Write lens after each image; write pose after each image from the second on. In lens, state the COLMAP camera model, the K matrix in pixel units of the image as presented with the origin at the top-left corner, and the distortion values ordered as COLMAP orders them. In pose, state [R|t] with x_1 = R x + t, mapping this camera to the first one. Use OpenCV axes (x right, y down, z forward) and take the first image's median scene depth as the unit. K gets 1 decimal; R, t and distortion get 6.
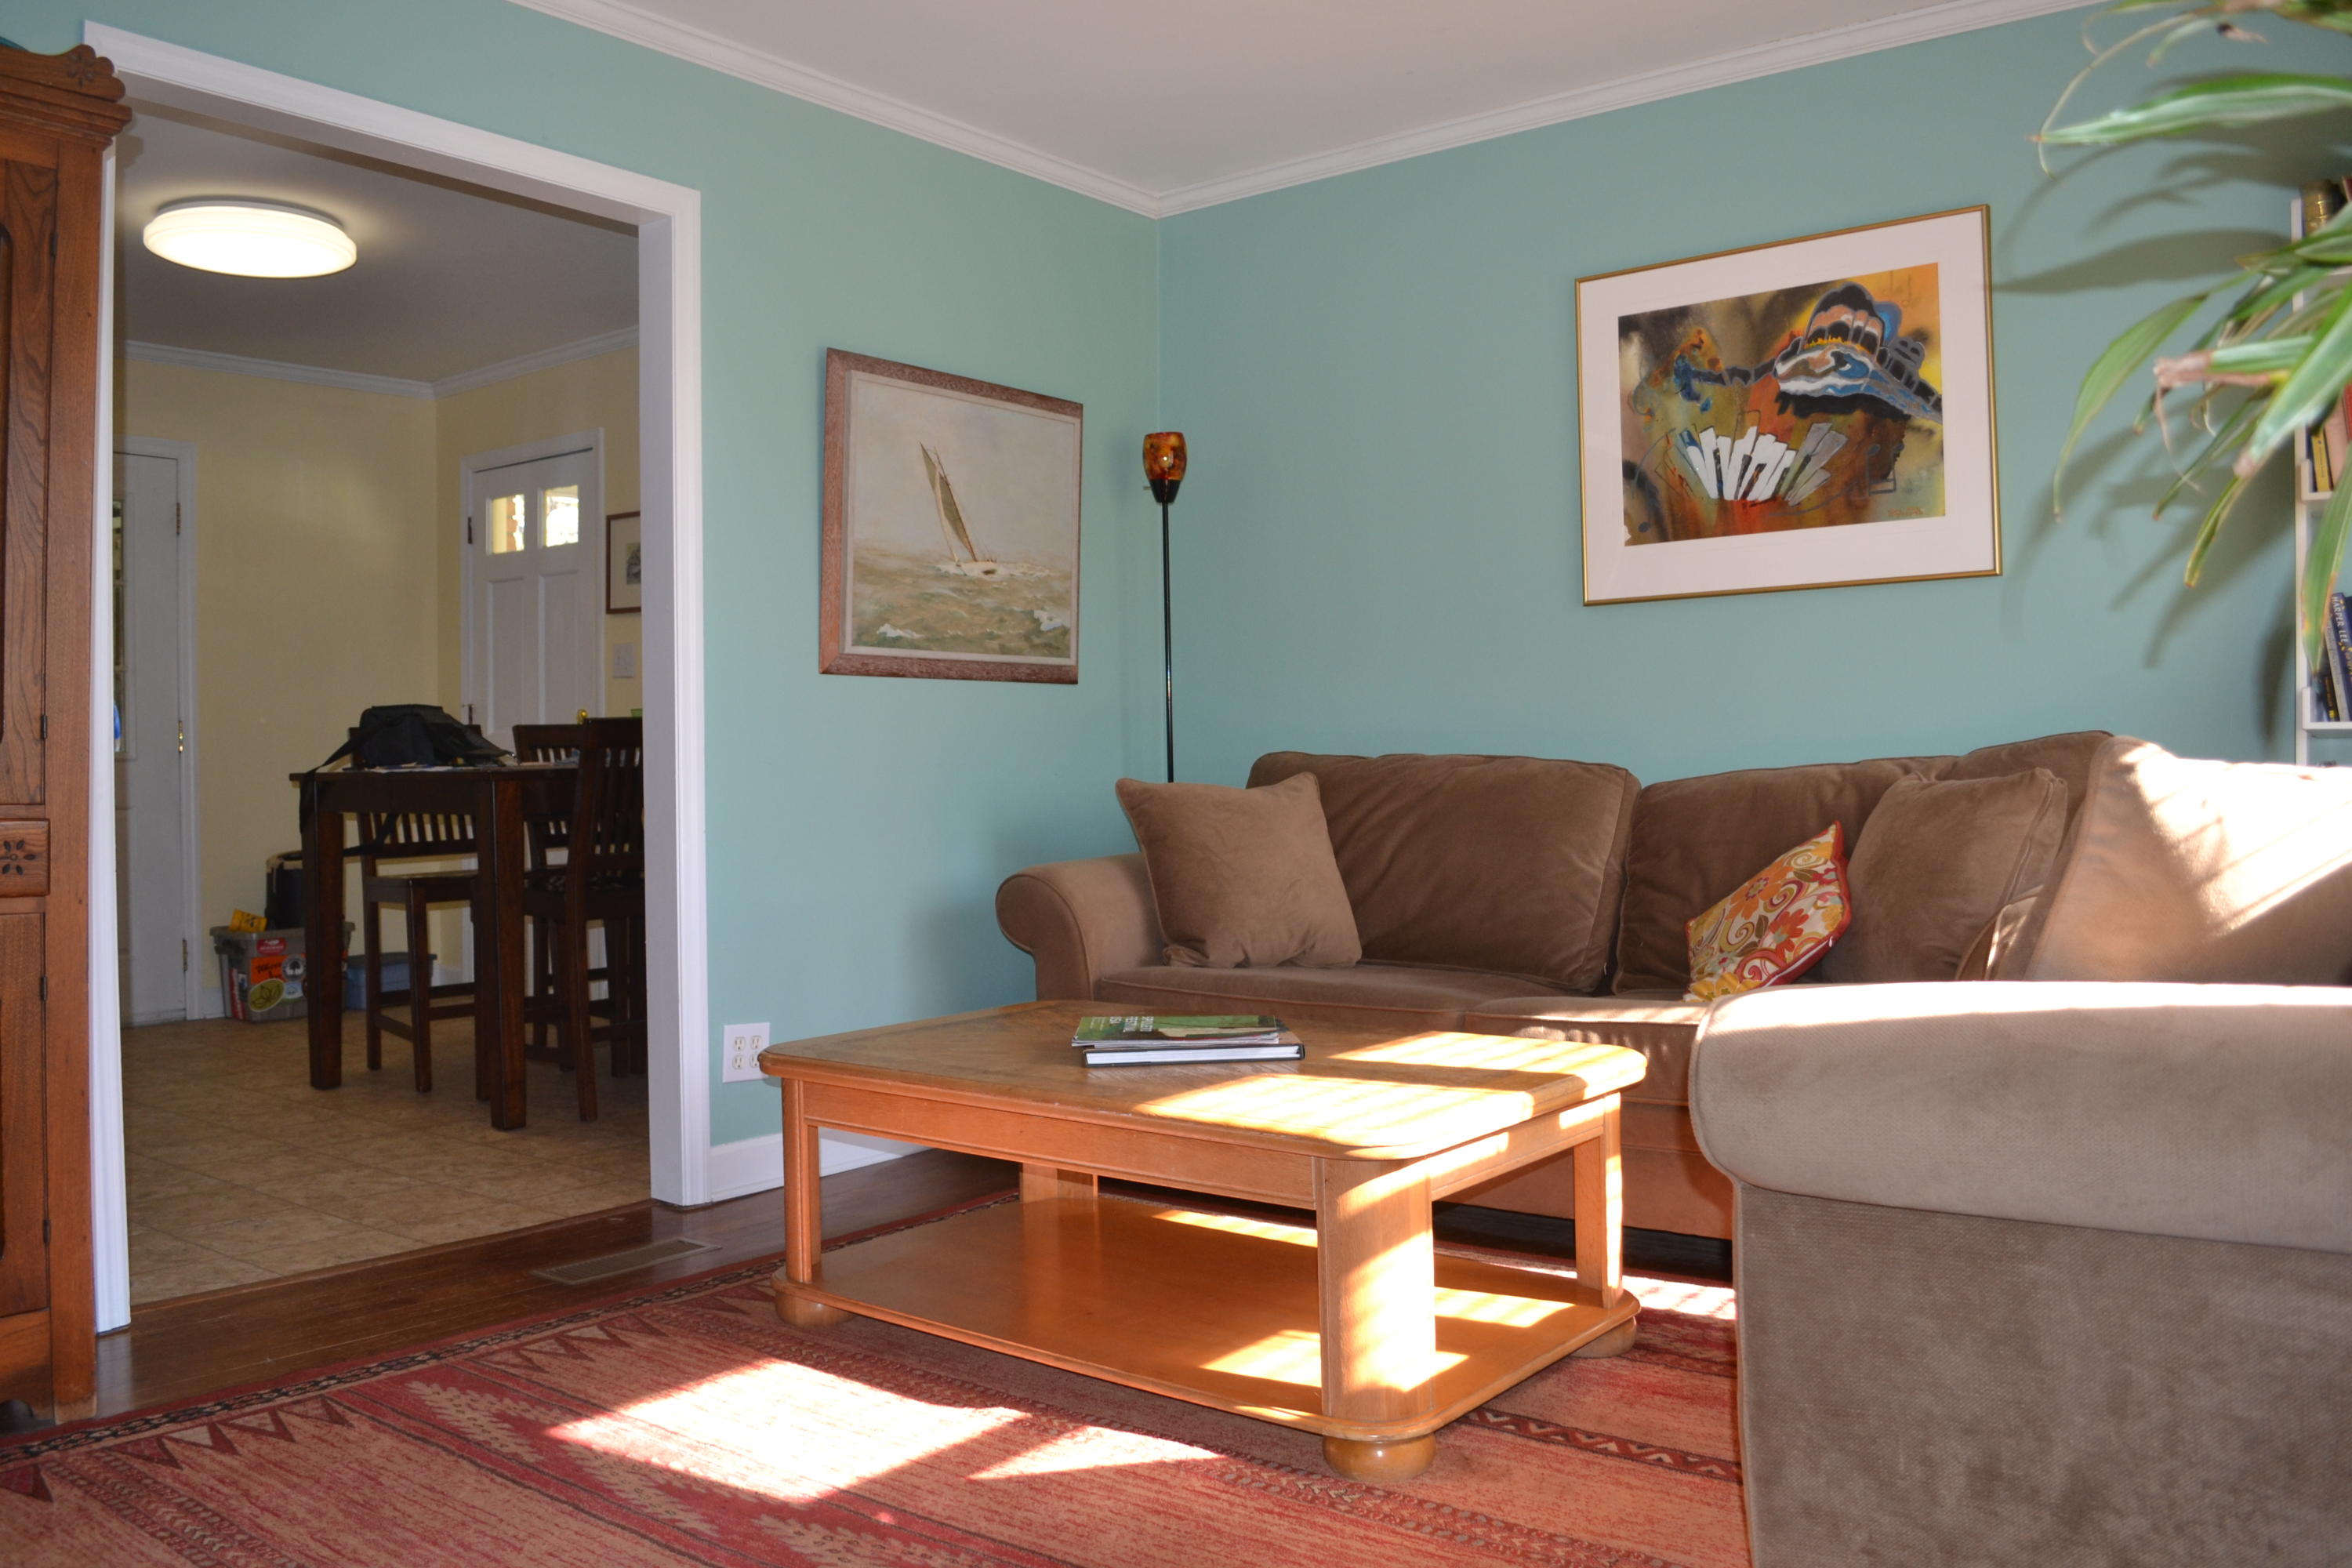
lens RADIAL K [[1869.1, 0, 1175.2], [0, 1869.1, 778.5], [0, 0, 1]] dist [-0.080472, 0.015639]
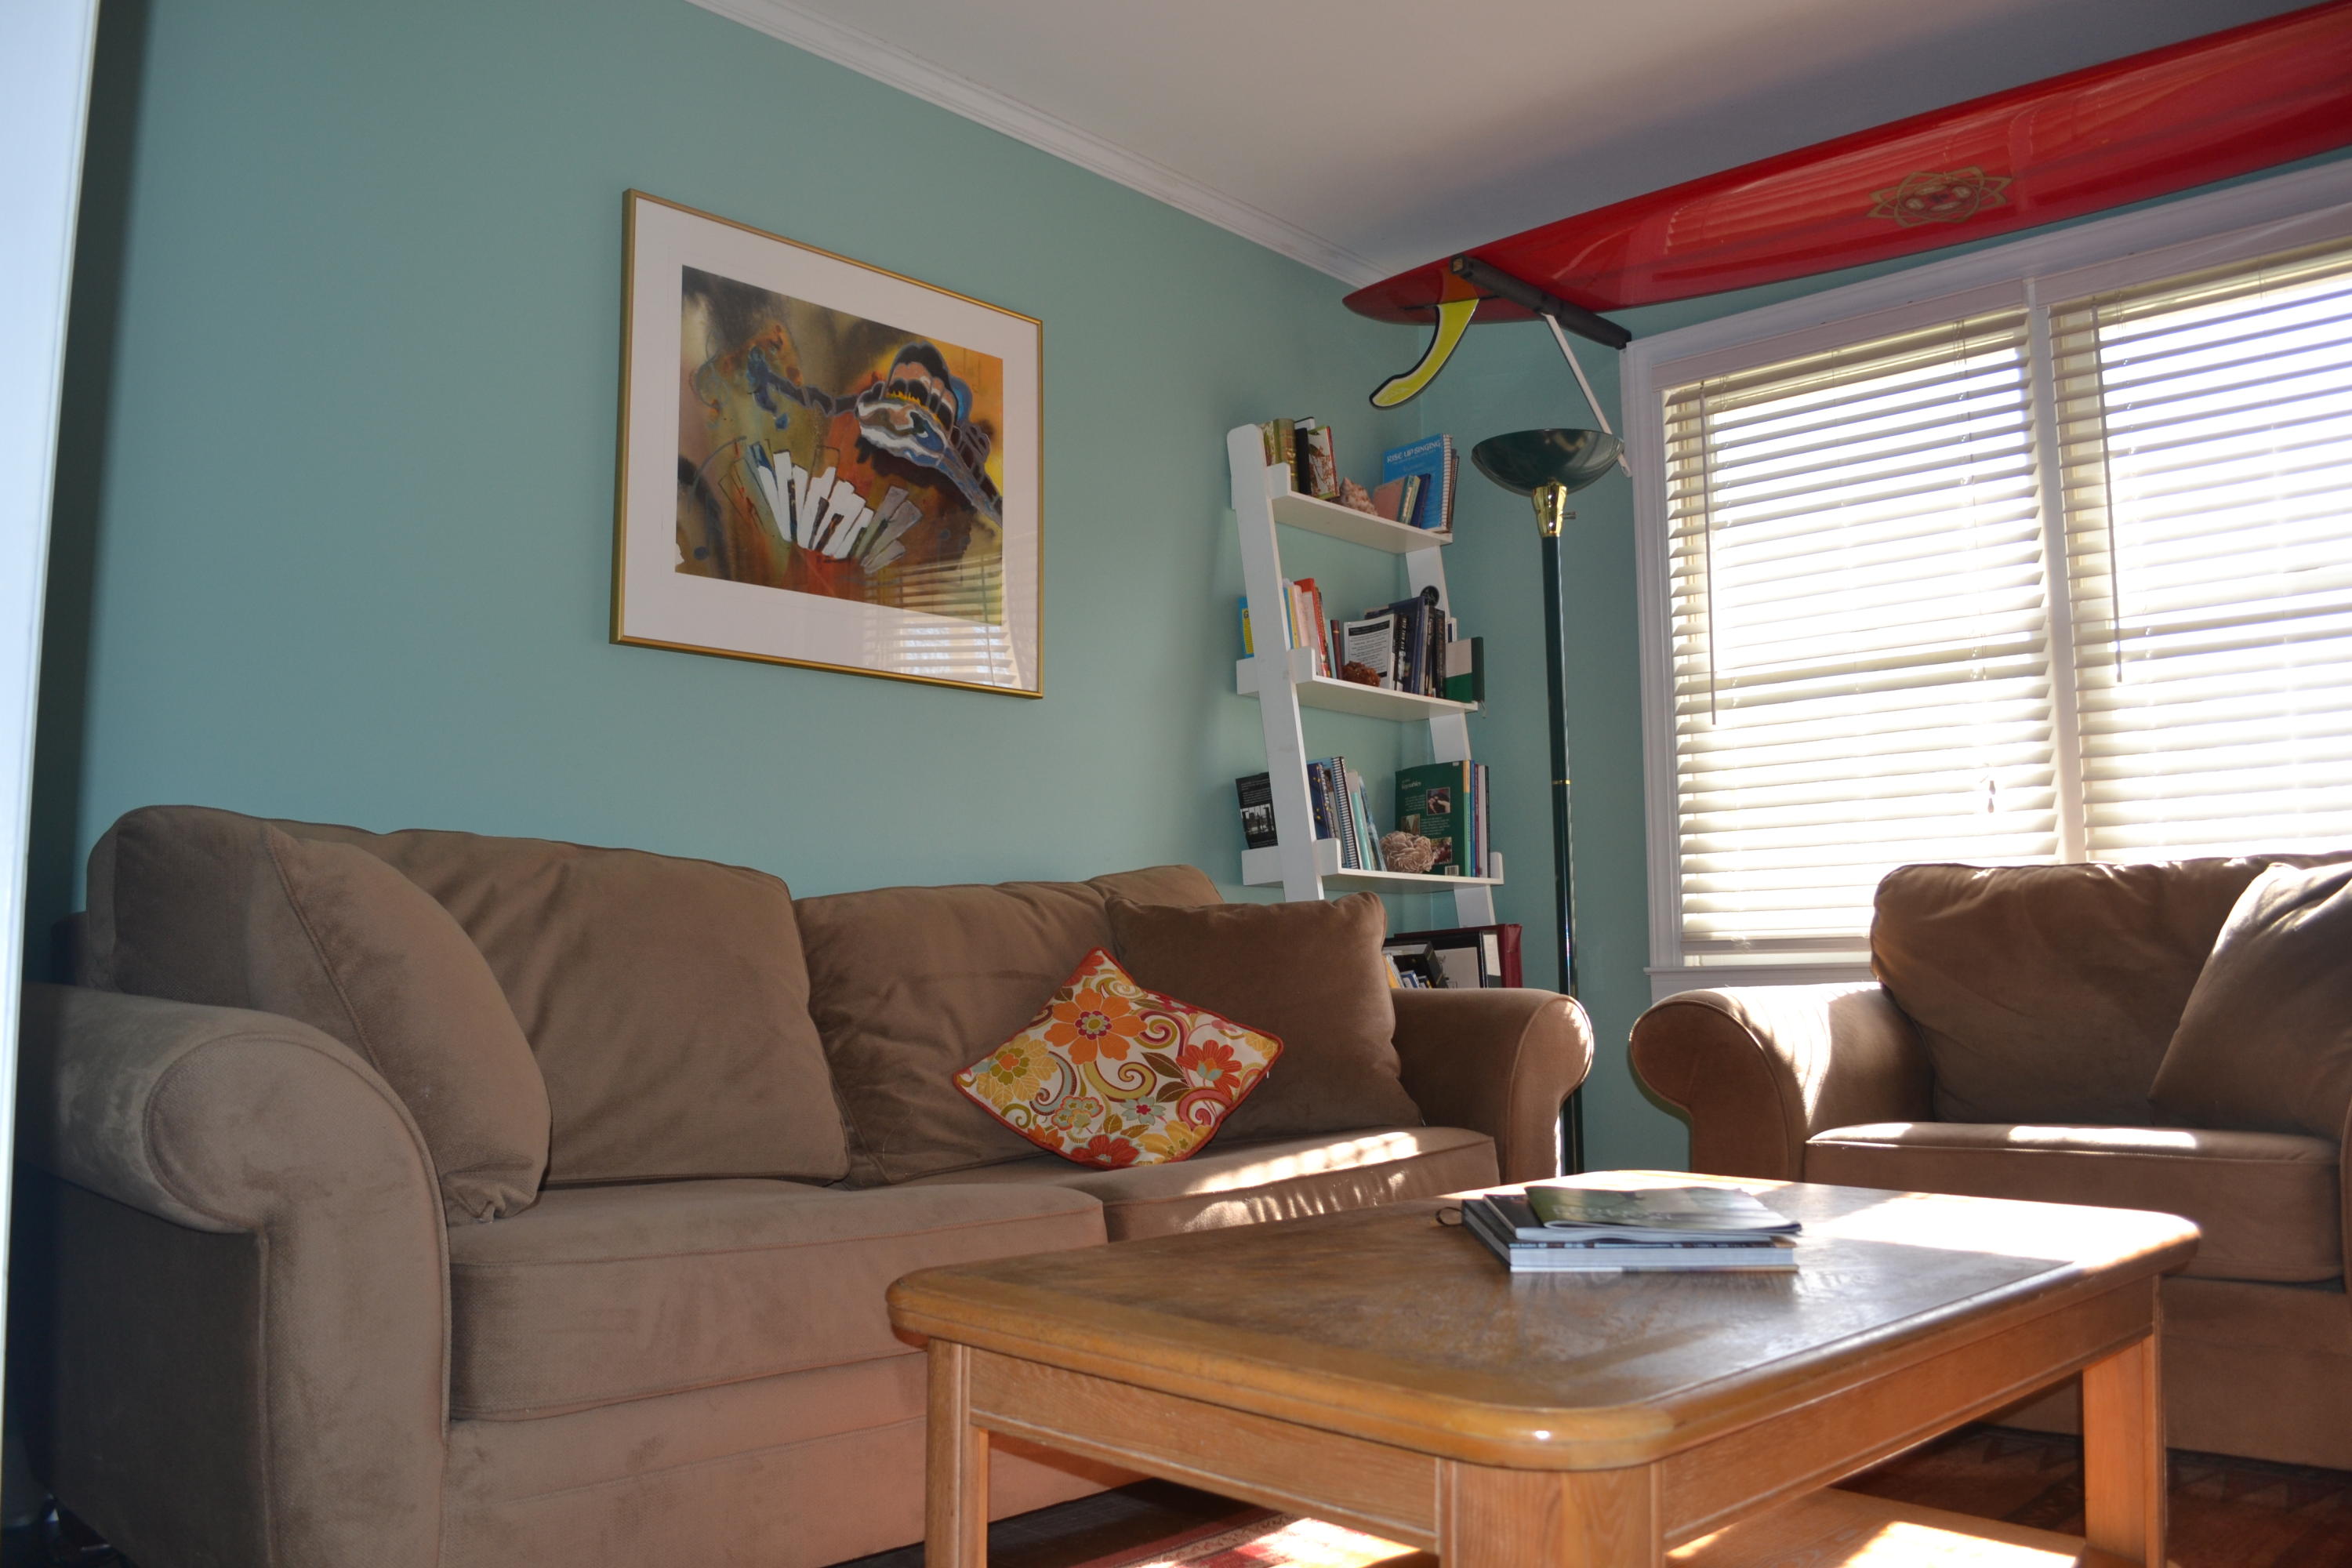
lens RADIAL K [[1869.1, 0, 1171.9], [0, 1869.1, 778.0], [0, 0, 1]] dist [-0.080472, 0.015639]
pose [[0.107993, 0.120867, 0.986777, -0.462268], [0.005952, 0.992485, -0.122217, 0.046031], [-0.994134, 0.019072, 0.106462, 0.770659]]
